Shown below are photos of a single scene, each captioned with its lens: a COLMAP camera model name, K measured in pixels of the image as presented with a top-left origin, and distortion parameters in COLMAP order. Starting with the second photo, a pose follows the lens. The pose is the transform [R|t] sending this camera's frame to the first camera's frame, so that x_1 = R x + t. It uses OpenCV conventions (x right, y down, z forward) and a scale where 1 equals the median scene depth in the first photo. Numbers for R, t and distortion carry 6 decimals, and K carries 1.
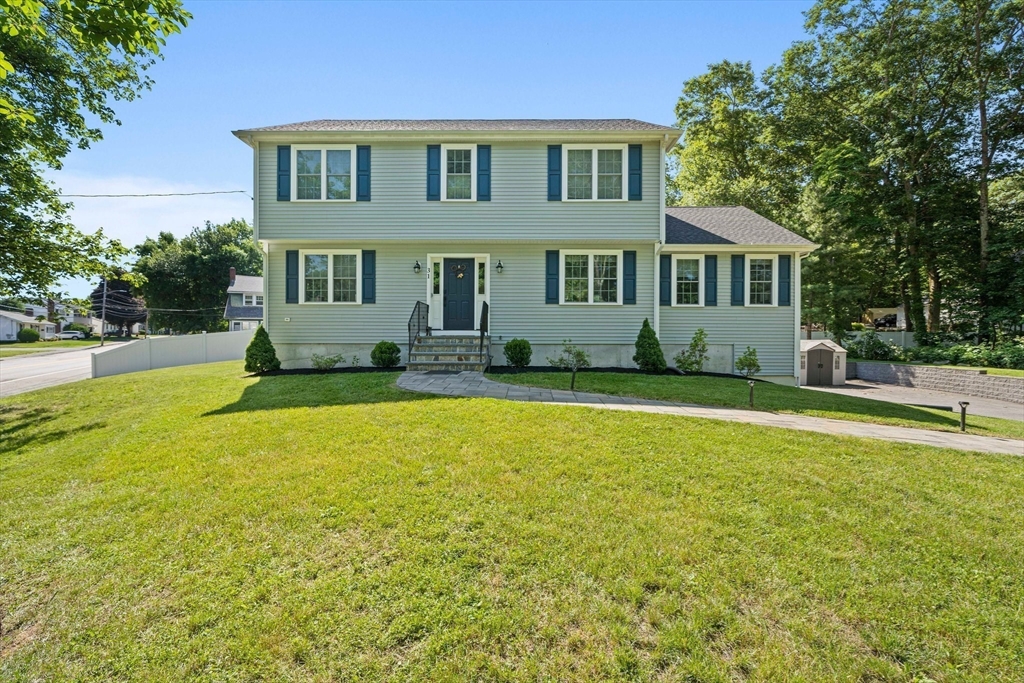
lens RADIAL K [[421.6, 0, 520.5], [0, 421.6, 337.2], [0, 0, 1]] dist [0.000314, -0.000109]
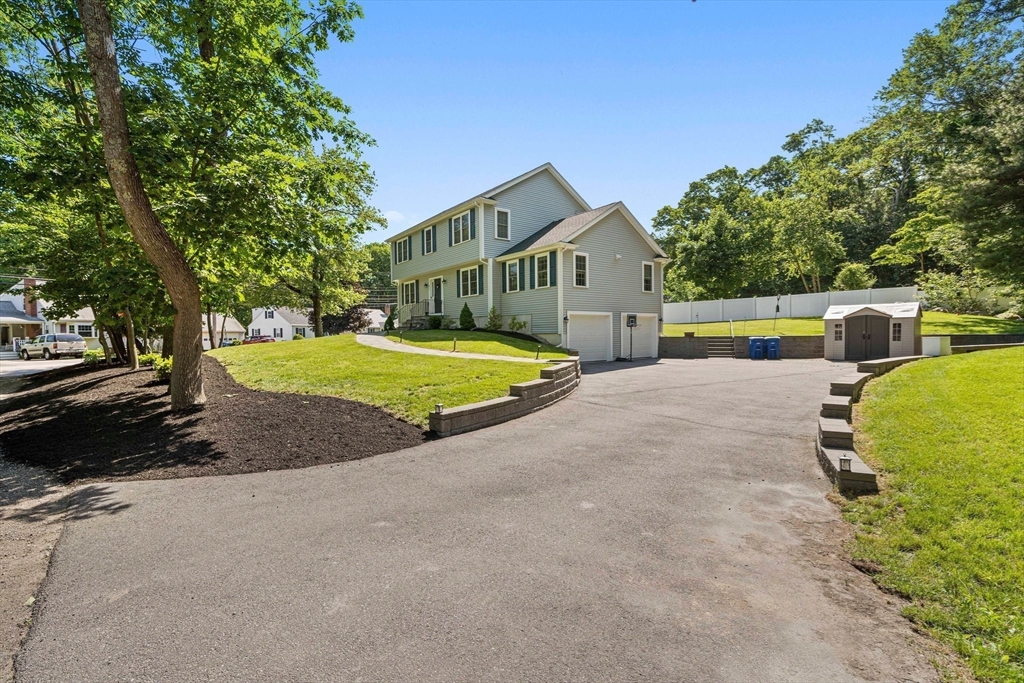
lens RADIAL K [[443.1, 0, 511.3], [0, 443.1, 342.1], [0, 0, 1]] dist [-0.000200, -0.000493]
pose [[0.613966, 0.004644, -0.789319, 1.847561], [0.021120, 0.999528, 0.022309, 0.087950], [0.789050, -0.030367, 0.613578, -0.077635]]
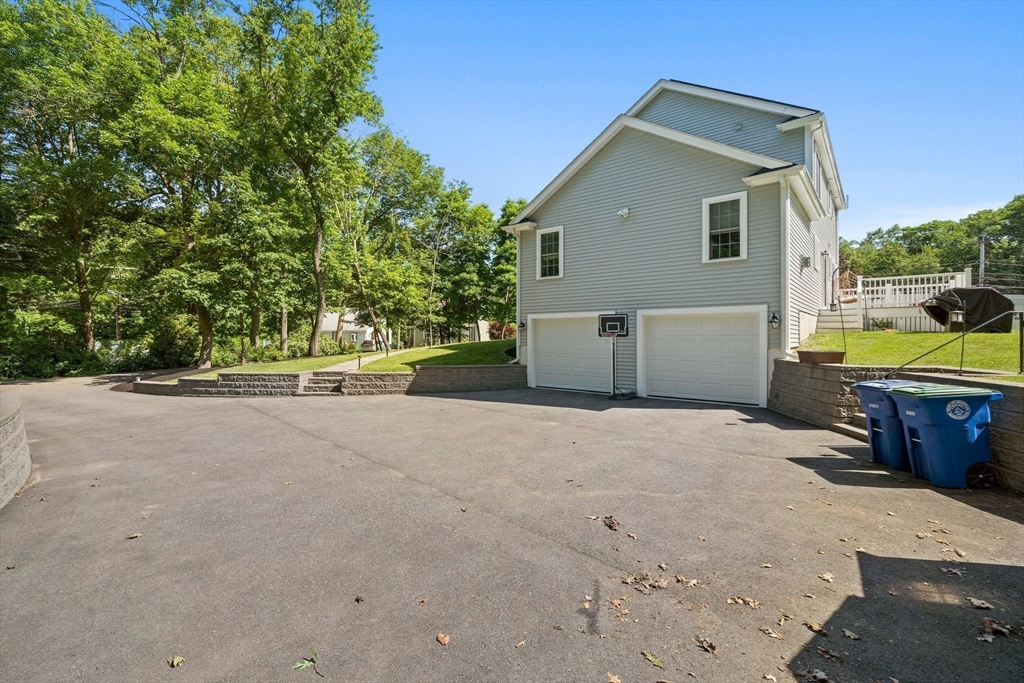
lens RADIAL K [[443.1, 0, 514.2], [0, 443.1, 341.1], [0, 0, 1]] dist [-0.000200, -0.000493]
pose [[-0.614903, 0.003279, -0.788596, 1.649893], [0.006089, 0.999981, -0.000590, 0.085618], [0.788580, -0.005165, -0.614911, 1.832640]]
